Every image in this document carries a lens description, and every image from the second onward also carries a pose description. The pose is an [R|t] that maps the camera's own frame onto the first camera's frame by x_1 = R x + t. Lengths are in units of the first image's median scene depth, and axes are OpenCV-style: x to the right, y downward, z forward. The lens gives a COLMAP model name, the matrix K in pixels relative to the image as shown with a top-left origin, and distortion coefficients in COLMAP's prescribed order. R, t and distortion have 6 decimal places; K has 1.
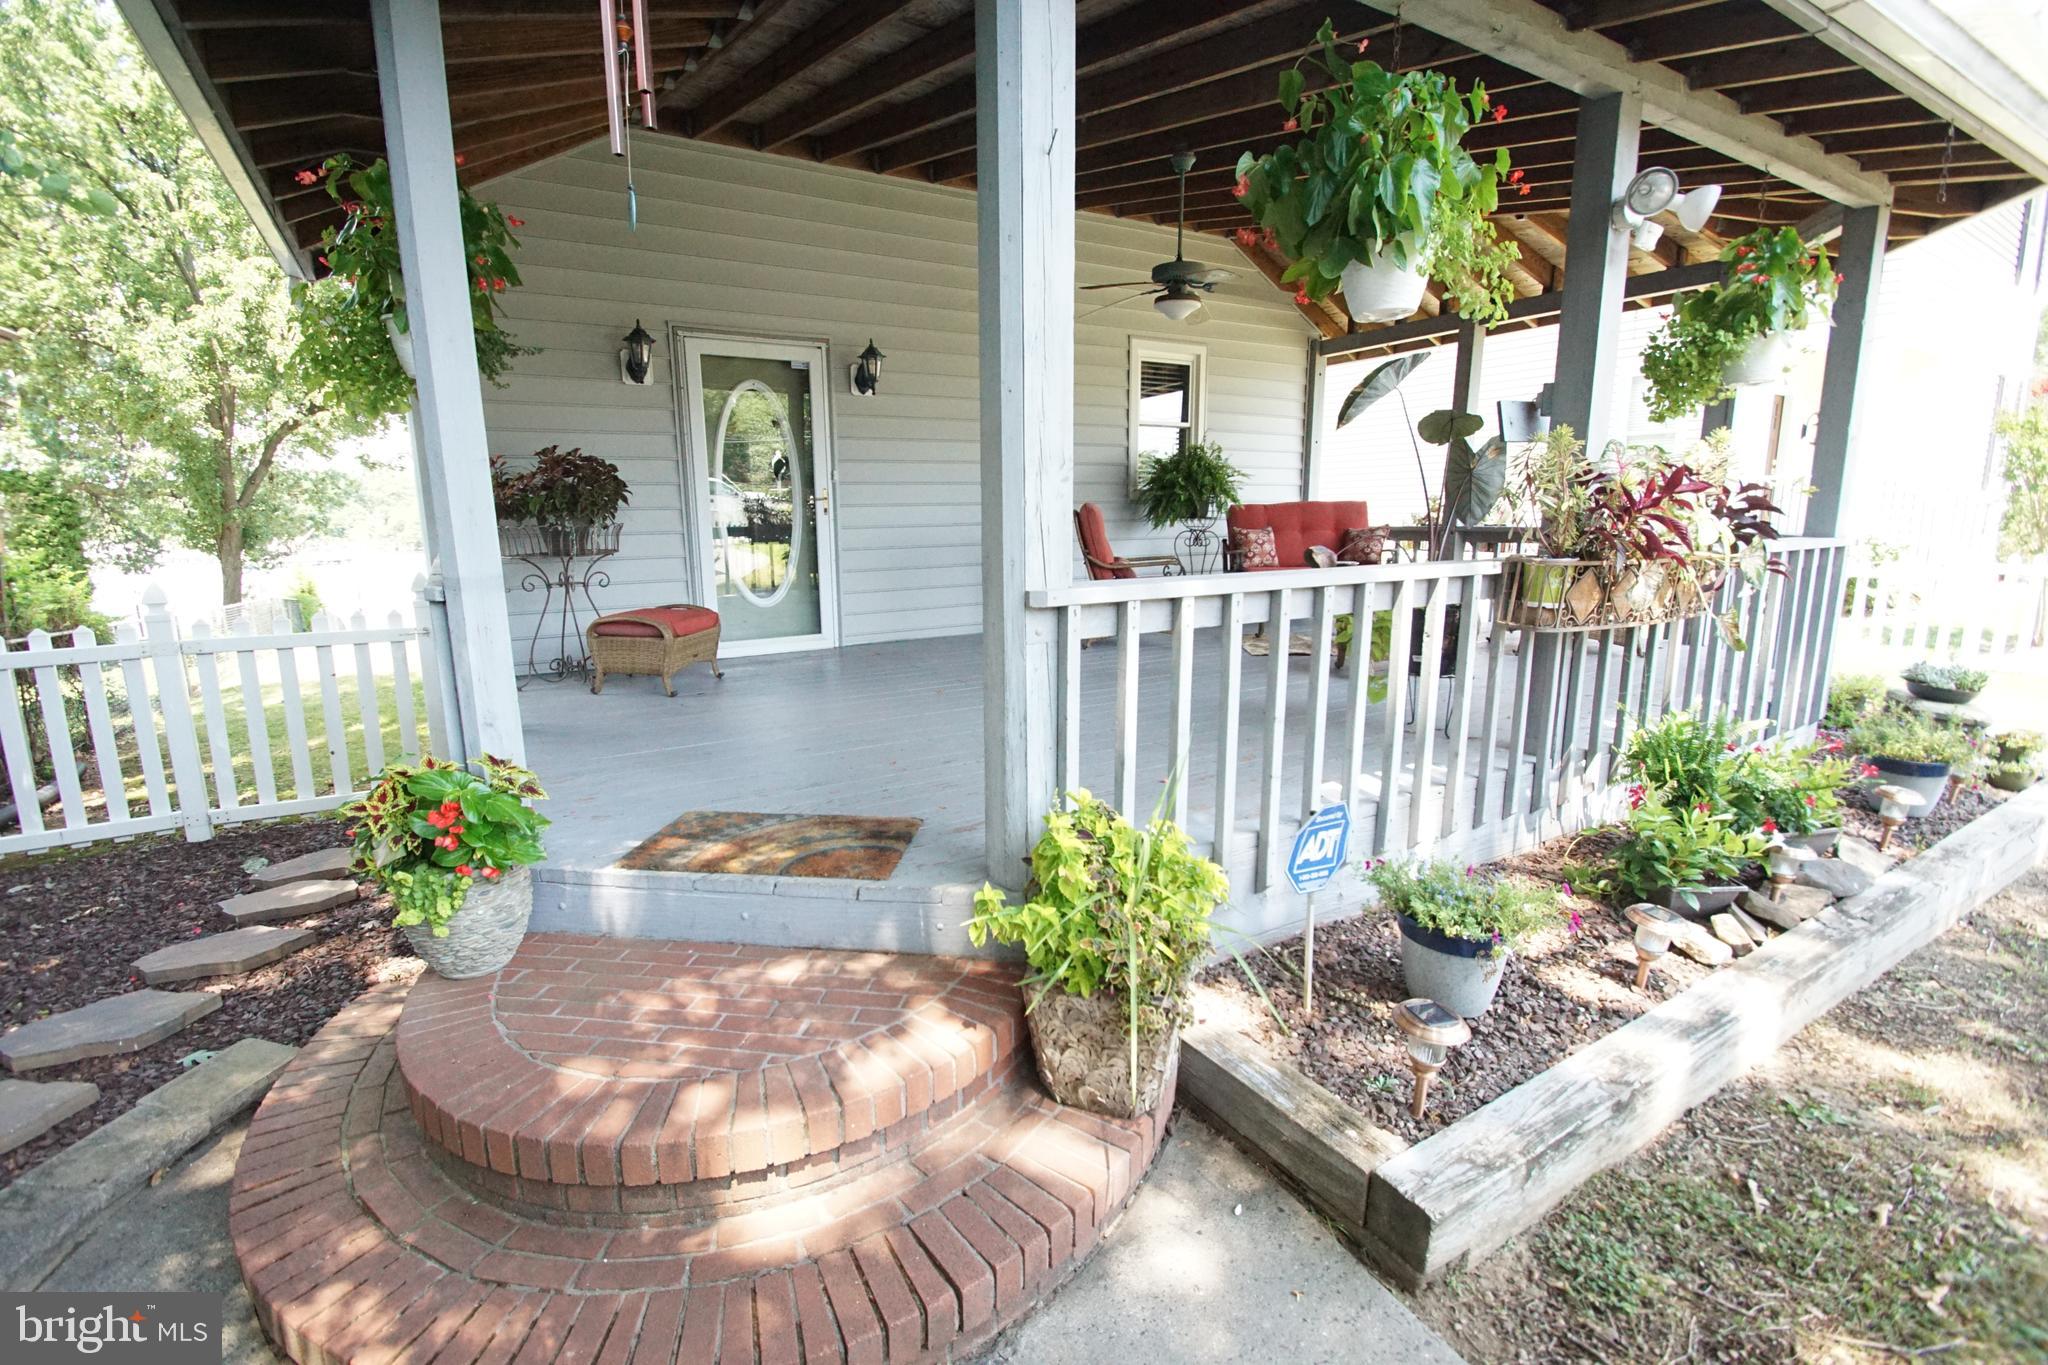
lens RADIAL K [[906.4, 0, 993.6], [0, 906.4, 688.2], [0, 0, 1]] dist [0.006285, -0.010496]
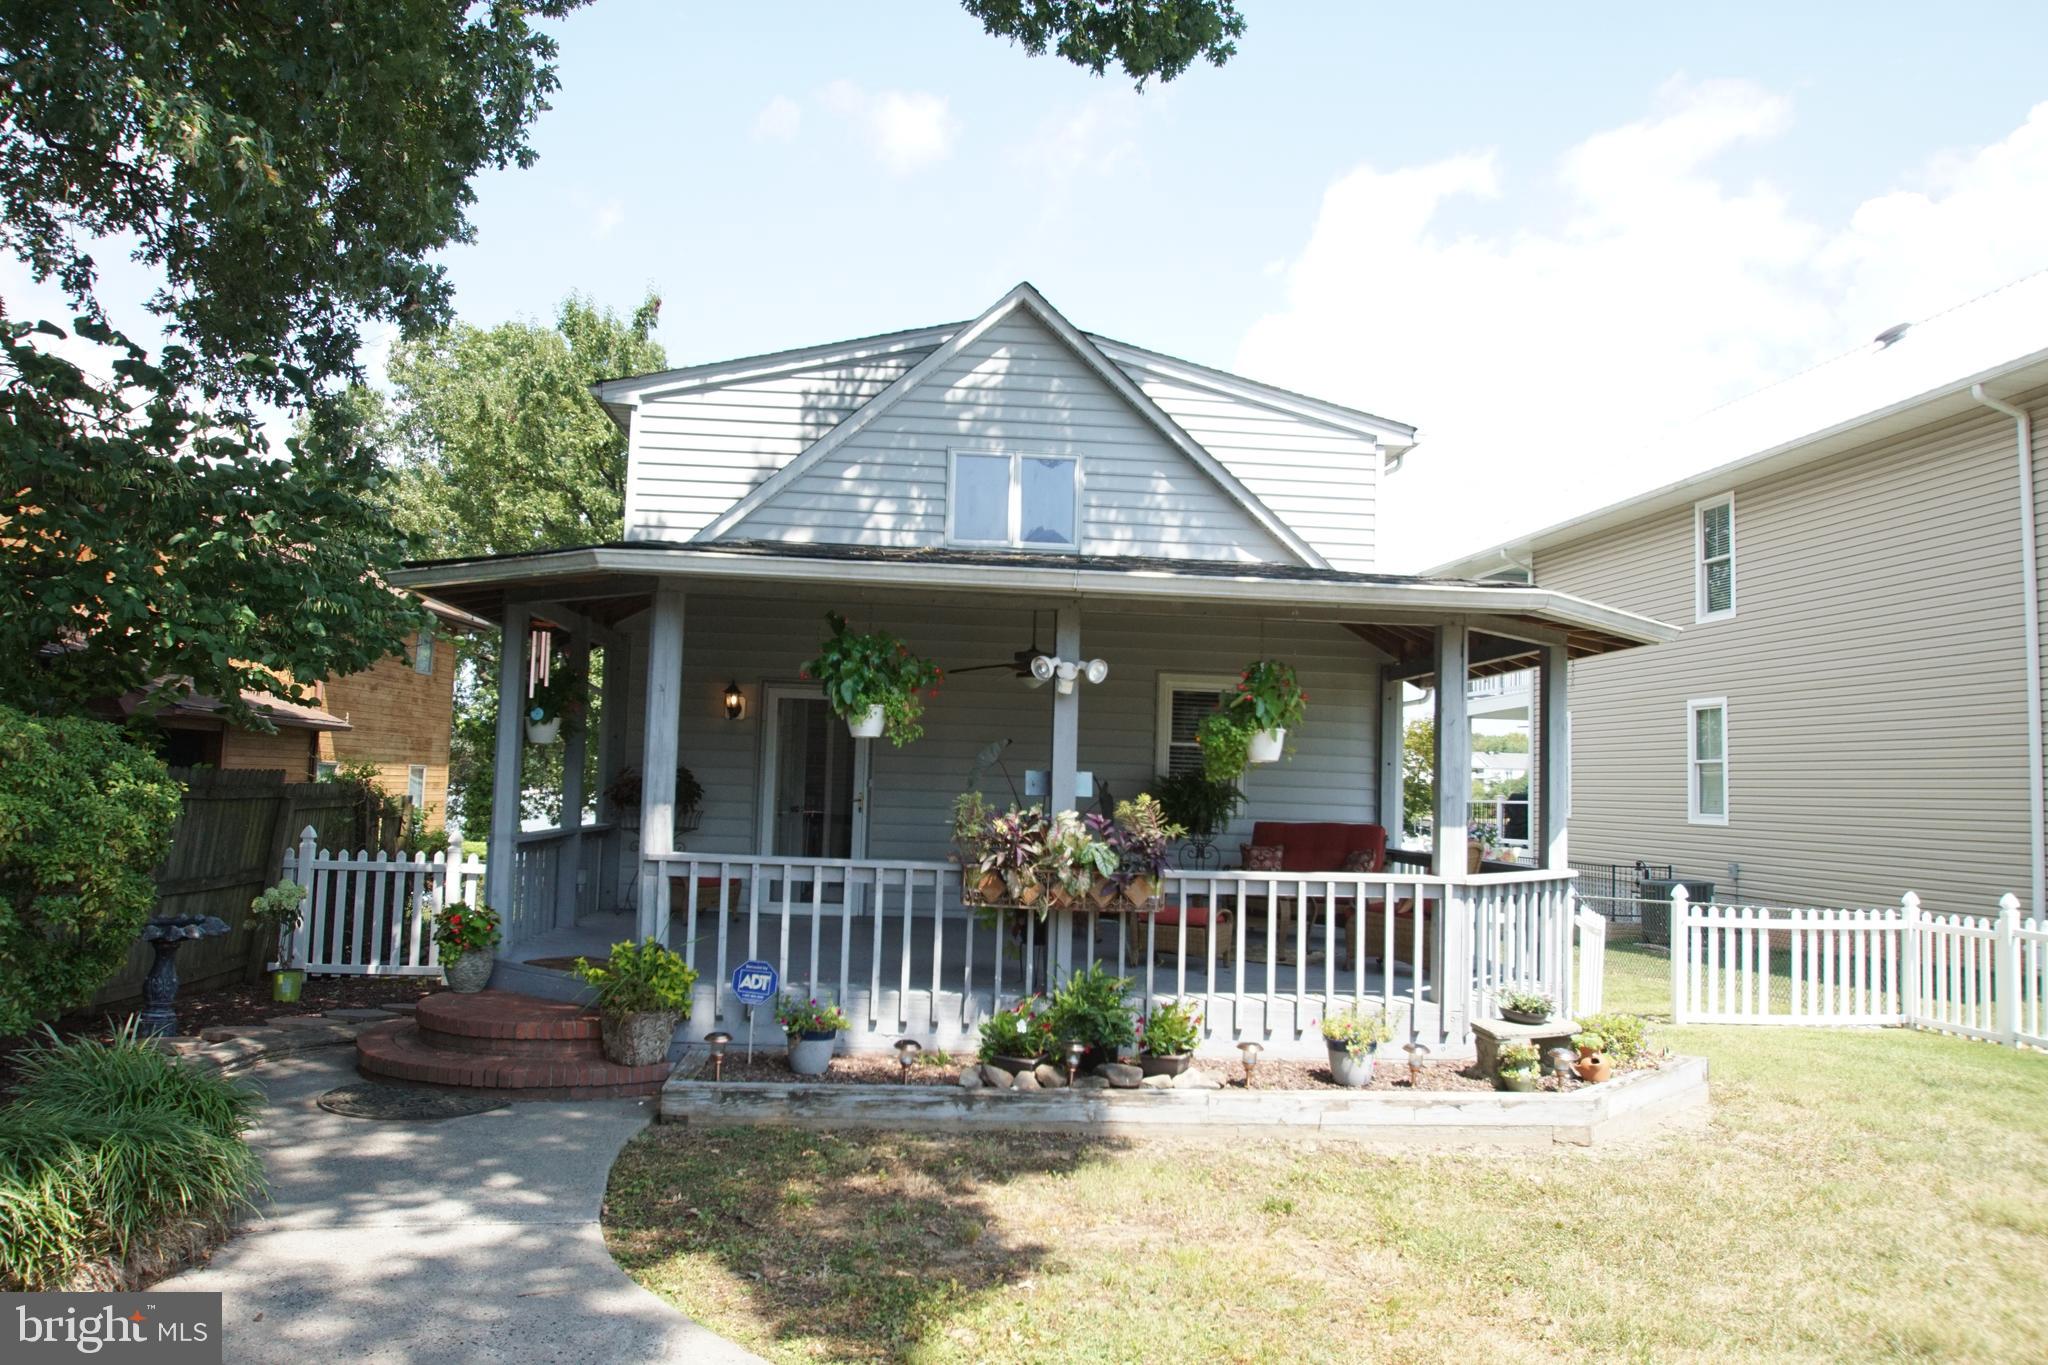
lens RADIAL K [[1332.8, 0, 997.2], [0, 1332.8, 676.8], [0, 0, 1]] dist [-0.028979, 0.001752]
pose [[0.894763, 0.008276, -0.446464, 1.039893], [-0.130472, 0.961043, -0.243667, 0.078449], [0.427054, 0.276275, 0.860986, -0.766234]]
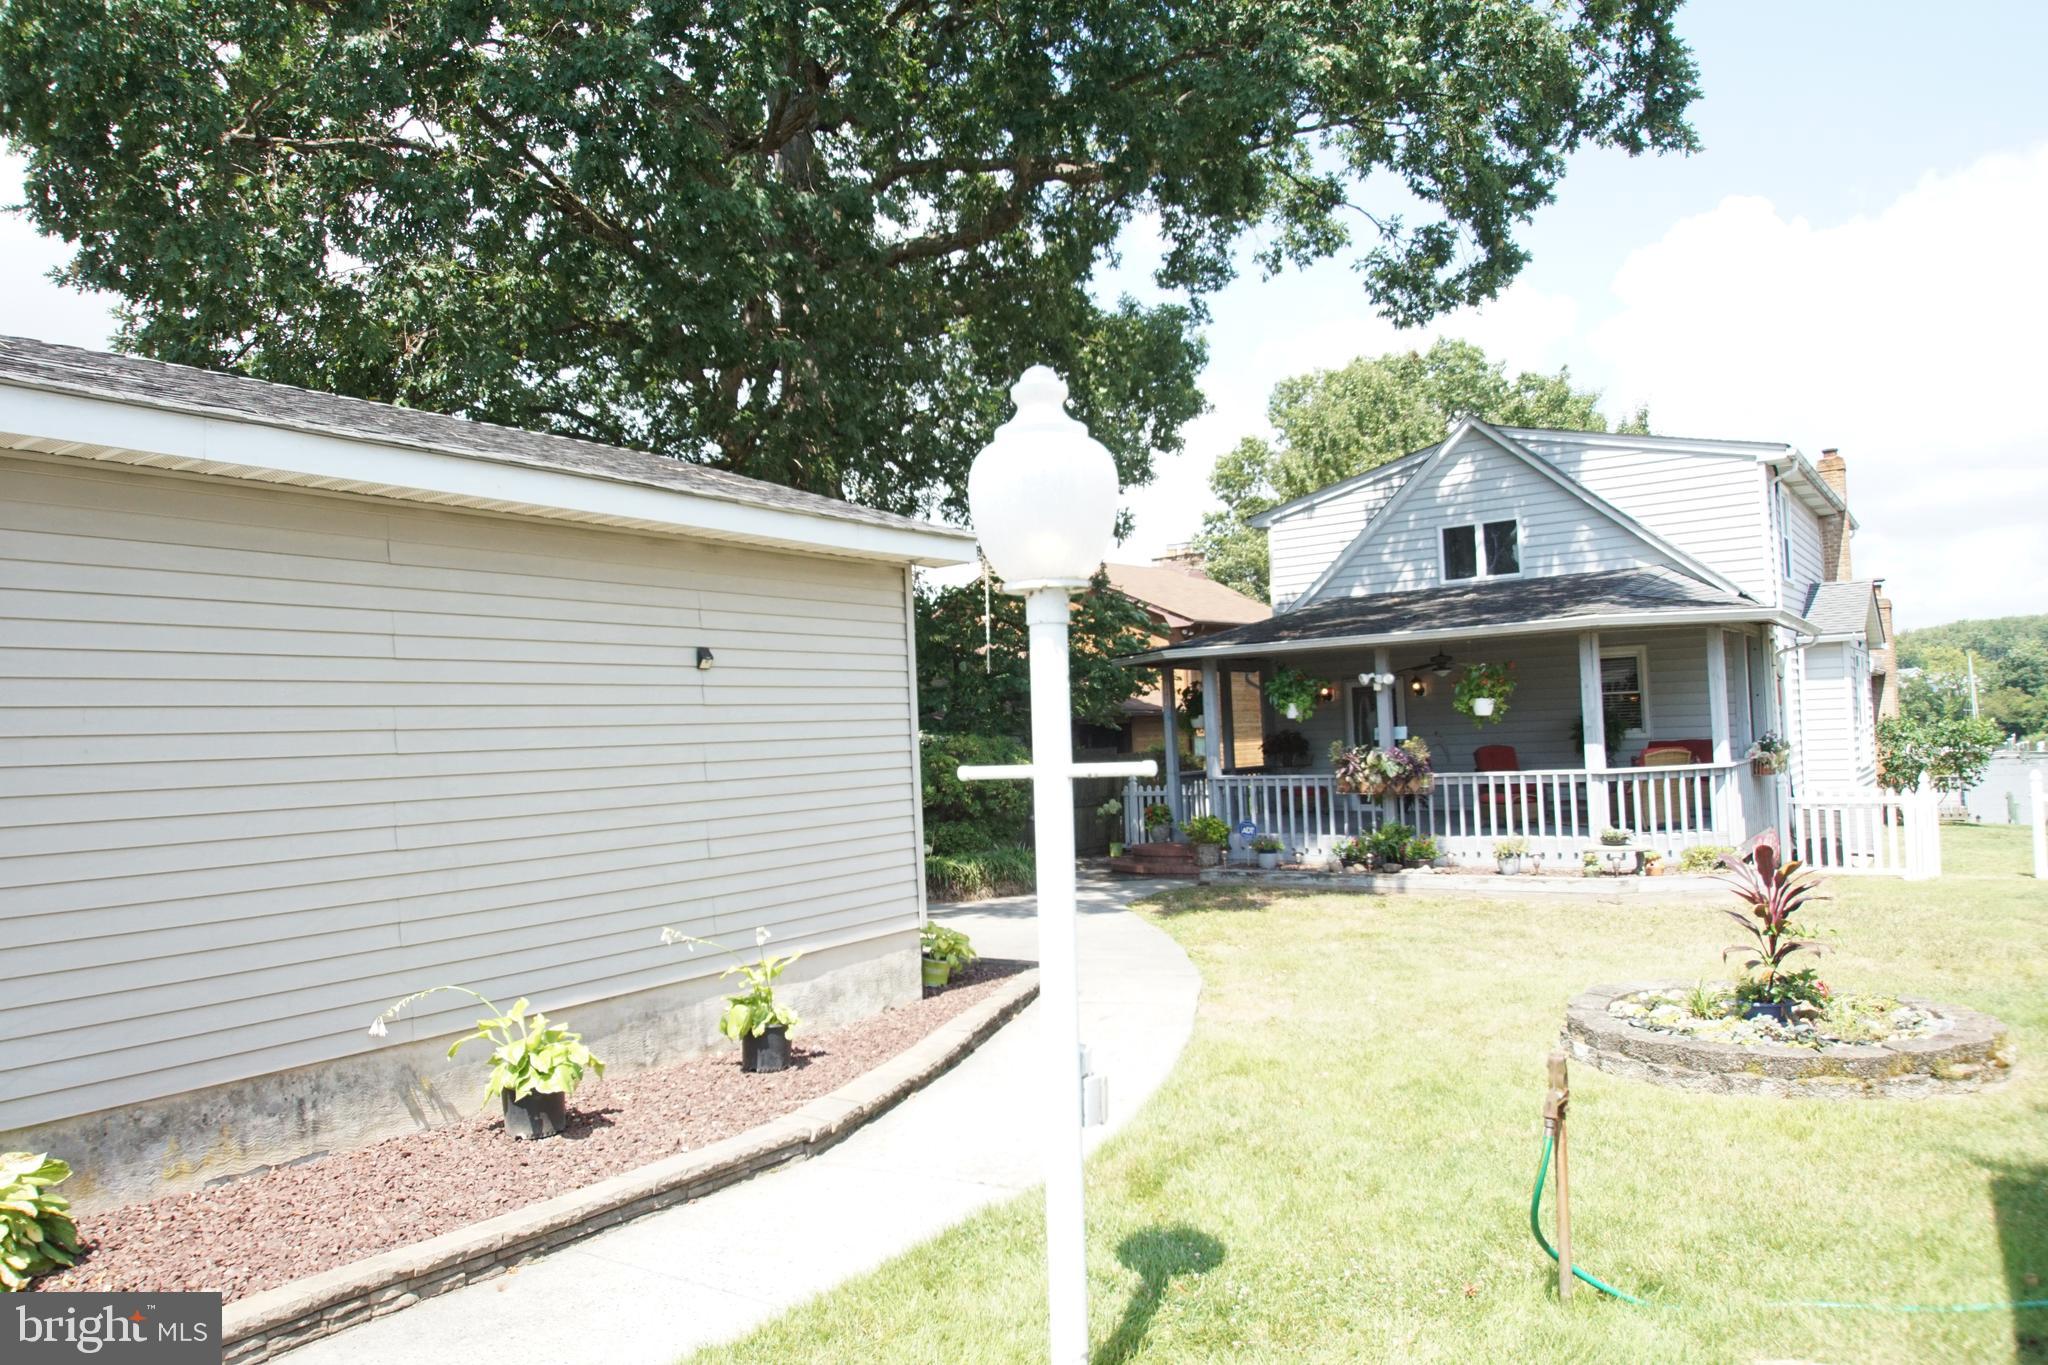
lens RADIAL K [[1332.8, 0, 1019.7], [0, 1332.8, 692.9], [0, 0, 1]] dist [-0.028979, 0.001752]
pose [[0.395855, -0.034574, -0.917662, 2.980406], [-0.139599, 0.985412, -0.097345, 0.143290], [0.907640, 0.166639, 0.385254, -1.394117]]
